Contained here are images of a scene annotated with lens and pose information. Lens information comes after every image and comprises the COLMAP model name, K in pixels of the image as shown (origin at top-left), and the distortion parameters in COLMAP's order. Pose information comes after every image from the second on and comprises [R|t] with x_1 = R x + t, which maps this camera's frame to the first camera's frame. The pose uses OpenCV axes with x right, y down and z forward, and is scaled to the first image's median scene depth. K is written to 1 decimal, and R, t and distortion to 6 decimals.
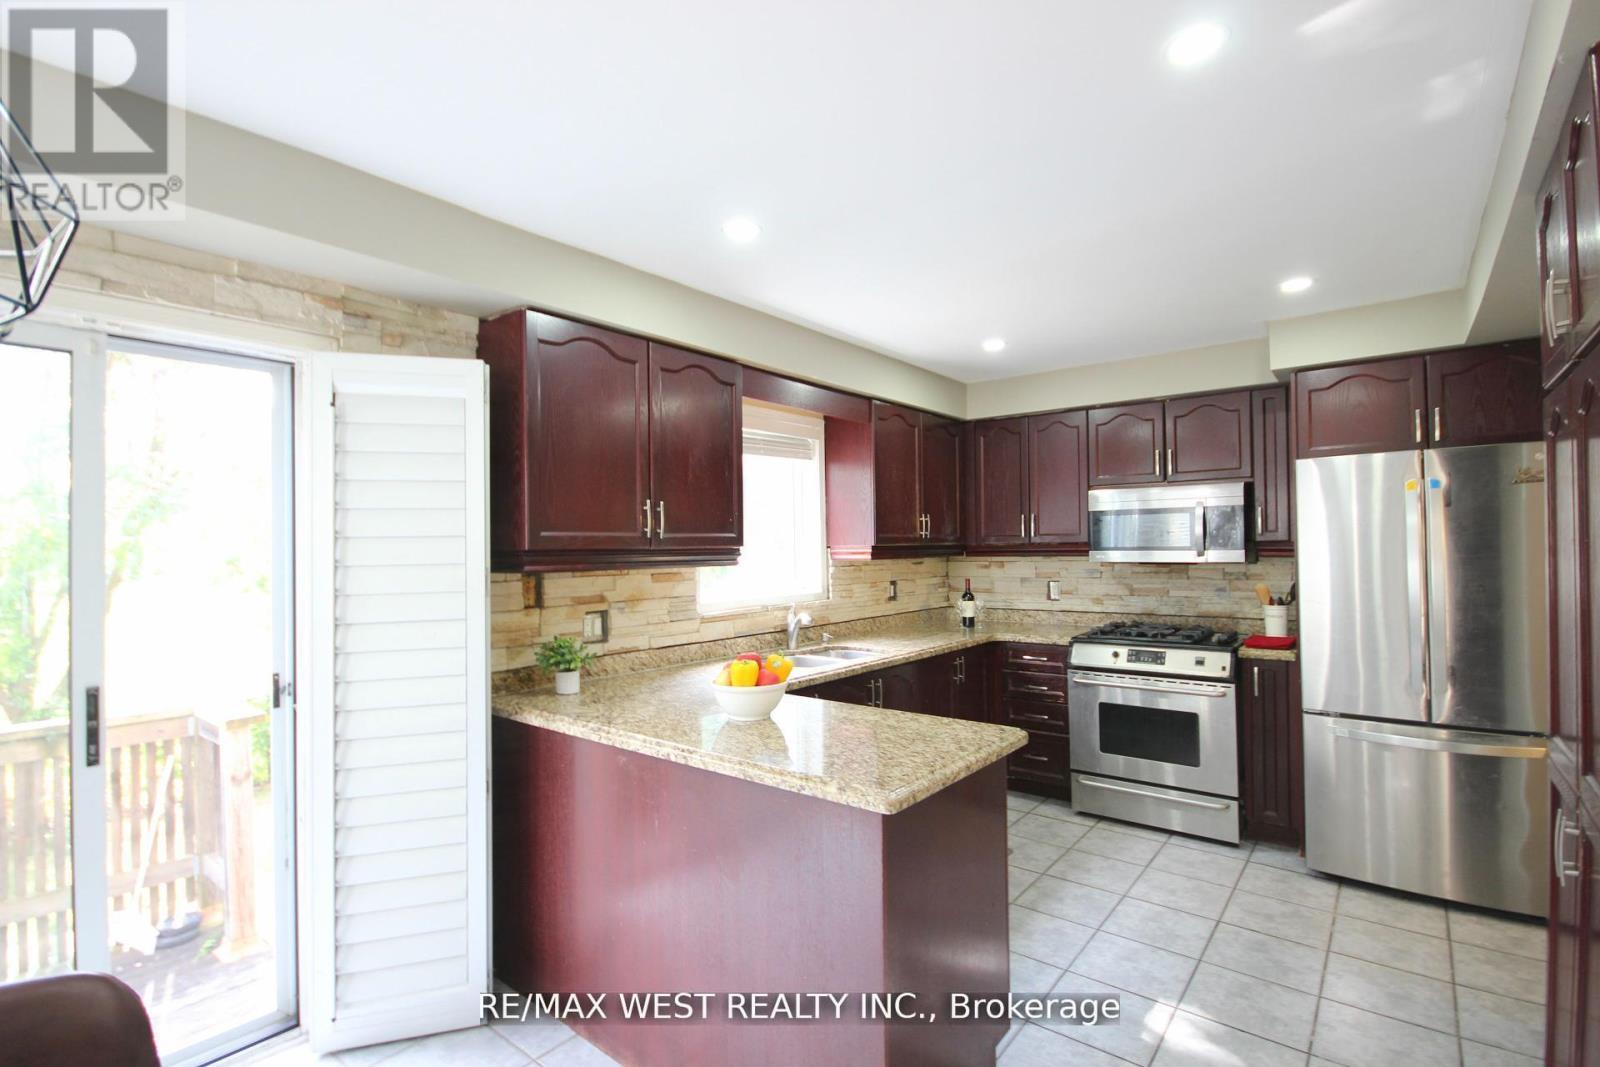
lens RADIAL K [[739.8, 0, 801.0], [0, 739.8, 543.3], [0, 0, 1]] dist [-0.008462, -0.002158]
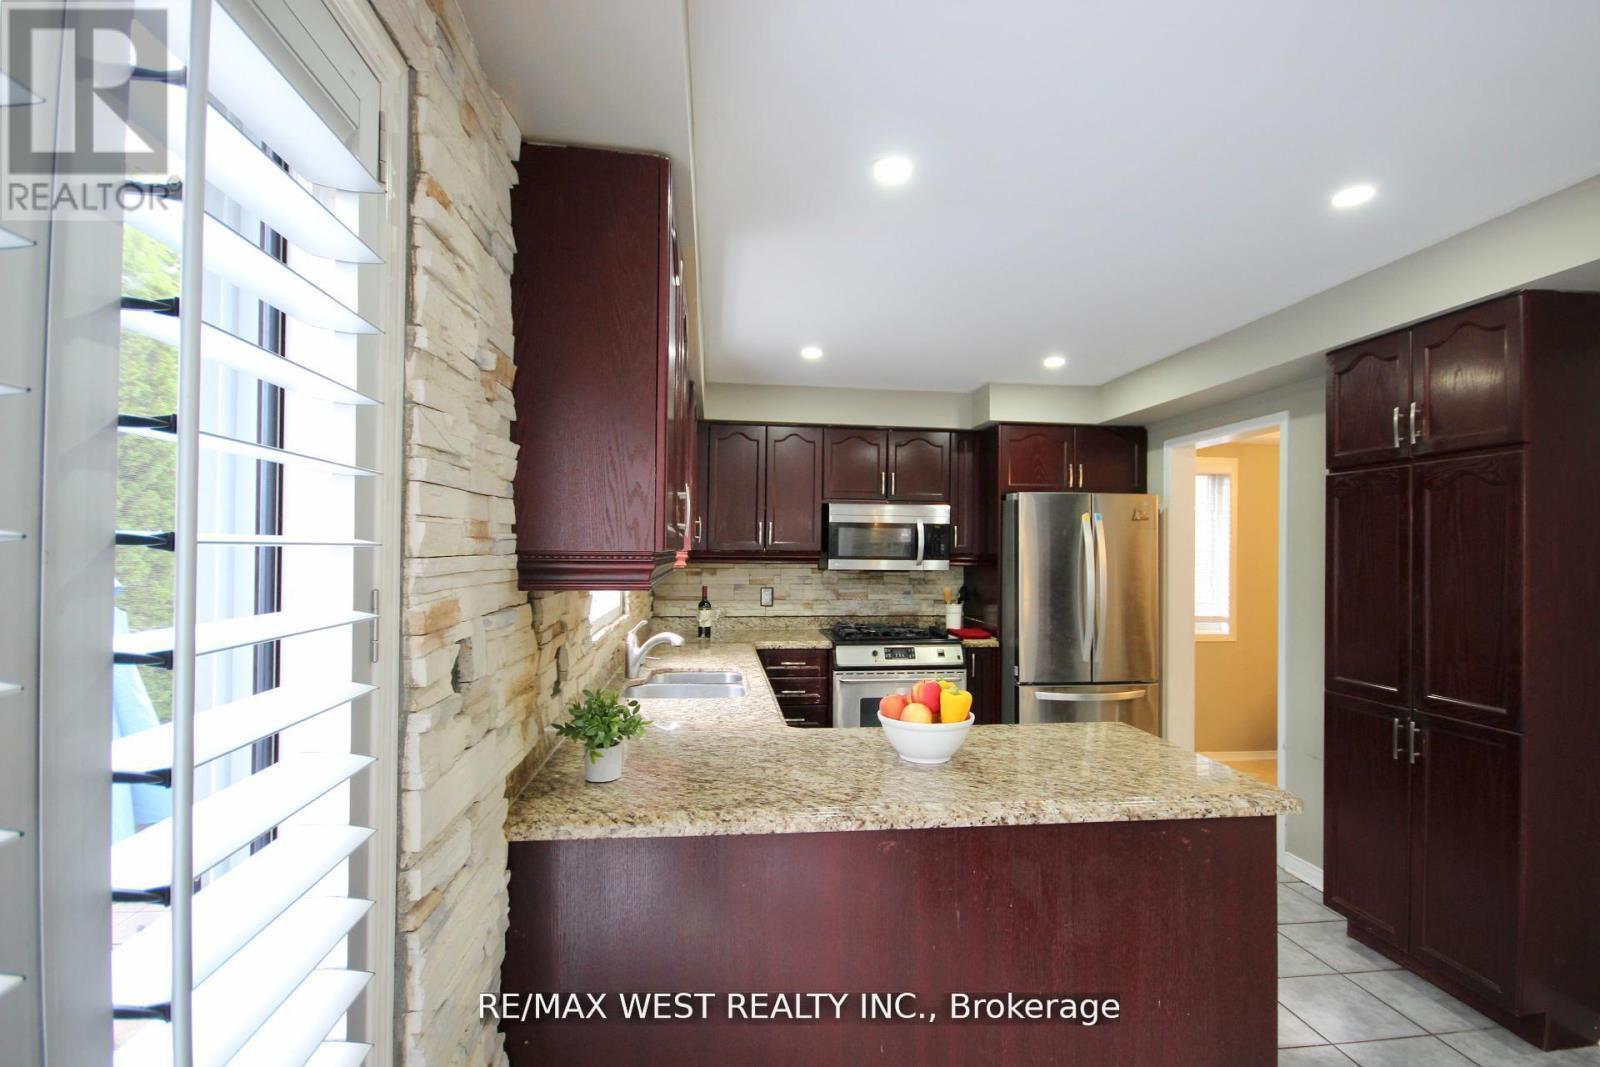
lens RADIAL K [[739.8, 0, 792.5], [0, 739.8, 545.4], [0, 0, 1]] dist [-0.008462, -0.002158]
pose [[0.706554, 0.024863, 0.707222, -0.493136], [-0.023130, 0.999660, -0.012036, 0.005298], [-0.707281, -0.007854, 0.706889, 0.330834]]
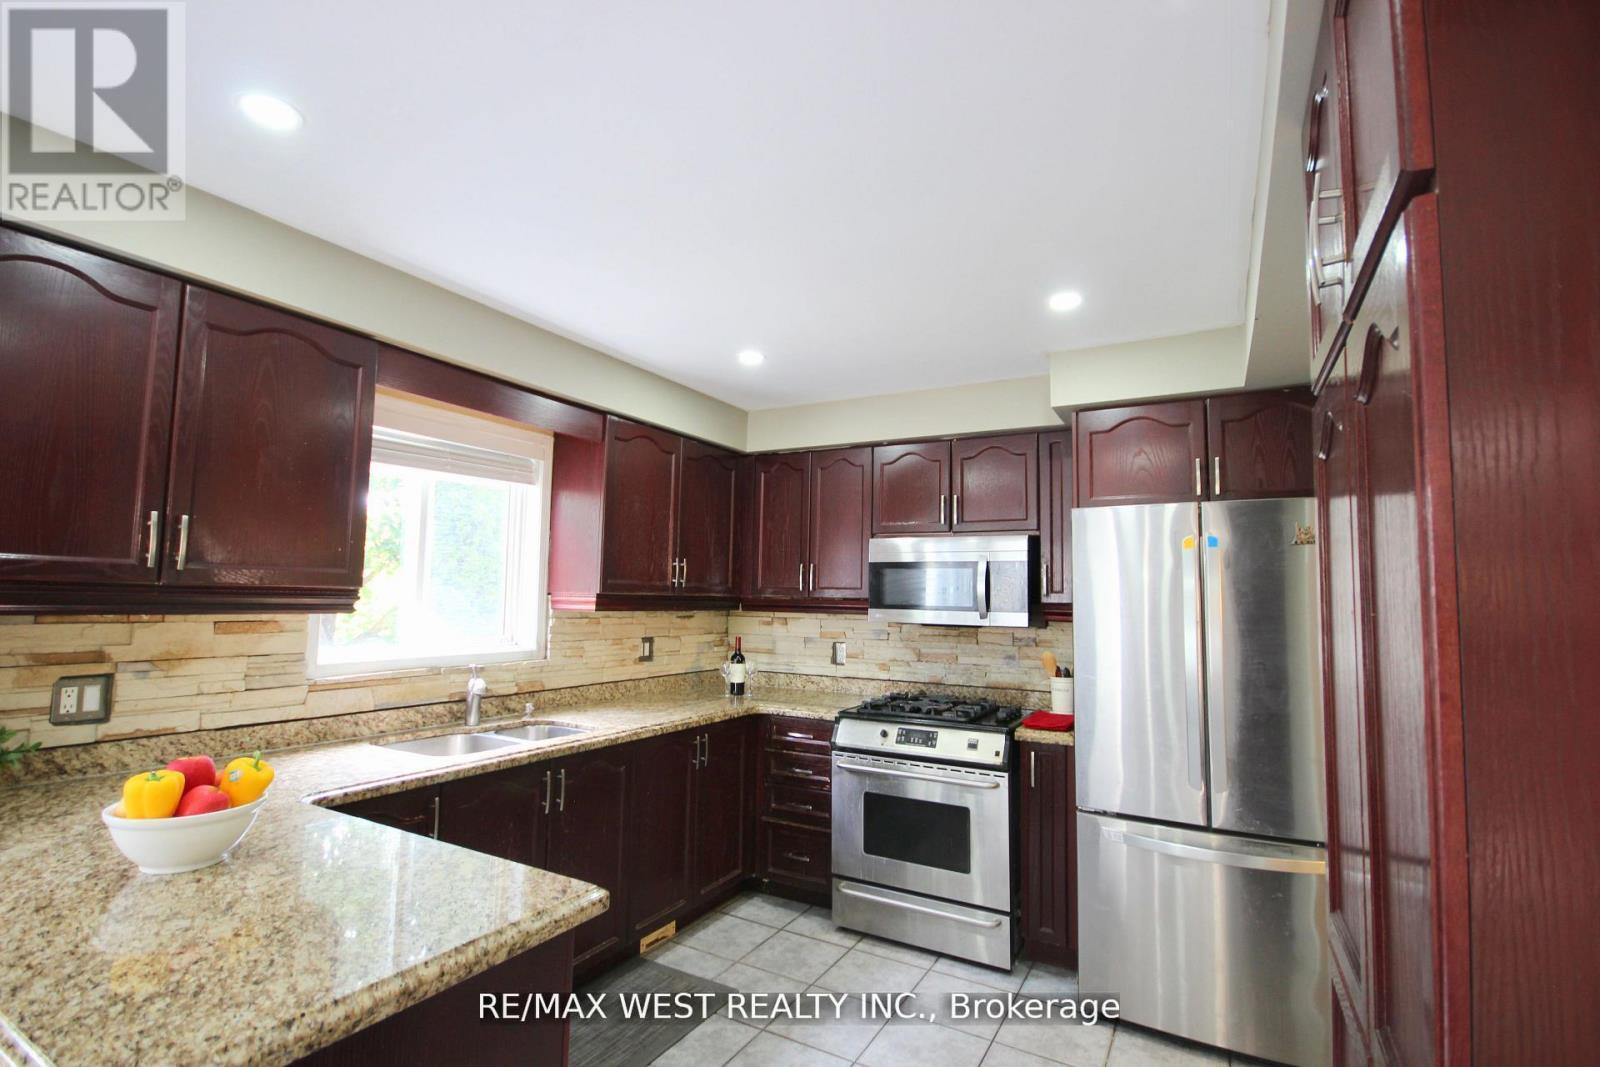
lens RADIAL K [[739.8, 0, 805.7], [0, 739.8, 542.2], [0, 0, 1]] dist [-0.008462, -0.002158]
pose [[0.984659, 0.046078, 0.168299, 0.204415], [-0.034068, 0.996708, -0.073566, -0.001177], [-0.171134, 0.066703, 0.982987, 0.192134]]
